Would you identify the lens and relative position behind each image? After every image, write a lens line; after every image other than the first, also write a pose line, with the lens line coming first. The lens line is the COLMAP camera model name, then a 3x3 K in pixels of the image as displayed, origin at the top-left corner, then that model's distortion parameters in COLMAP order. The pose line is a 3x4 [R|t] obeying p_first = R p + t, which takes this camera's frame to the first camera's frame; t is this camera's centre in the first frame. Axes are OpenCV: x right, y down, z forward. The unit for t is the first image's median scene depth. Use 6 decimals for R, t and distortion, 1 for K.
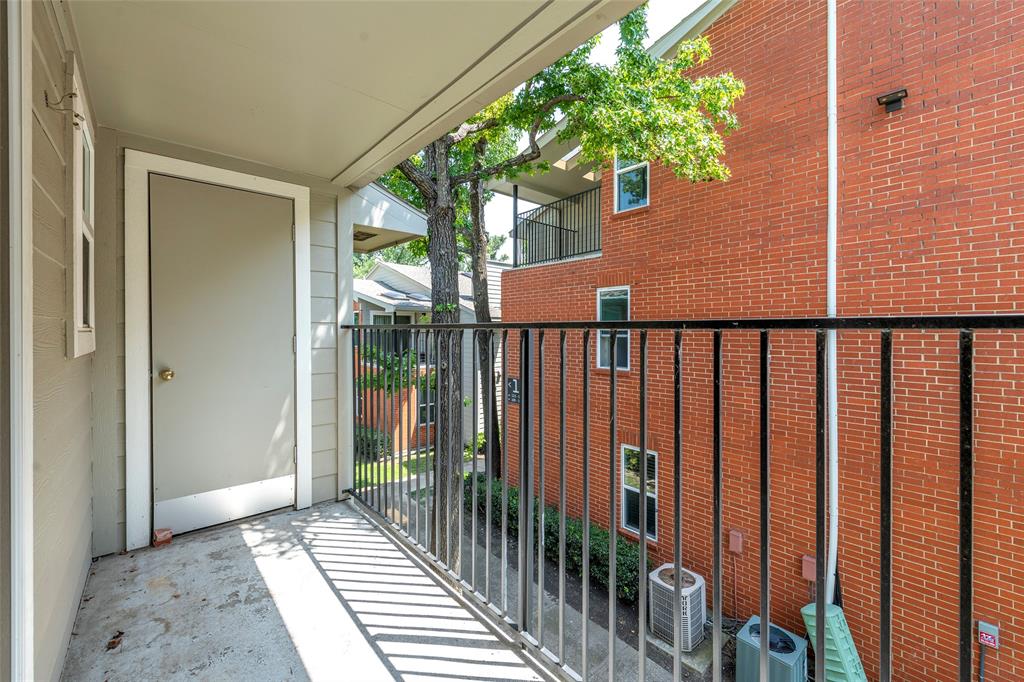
lens RADIAL K [[405.8, 0, 512.6], [0, 405.8, 336.3], [0, 0, 1]] dist [0.002353, -0.000722]
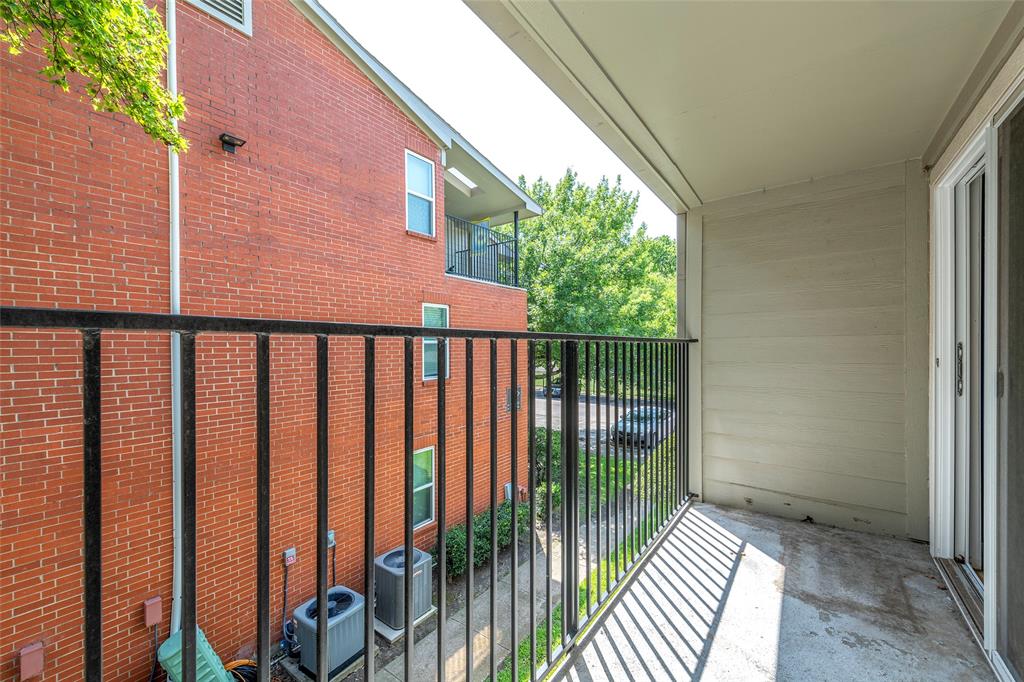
lens RADIAL K [[397.2, 0, 510.3], [0, 397.2, 351.5], [0, 0, 1]] dist [0.000157, -0.000170]
pose [[-0.190638, -0.009720, 0.981612, -0.293480], [0.019034, 0.999726, 0.013596, 0.003794], [-0.981476, 0.021276, -0.190400, 0.426274]]
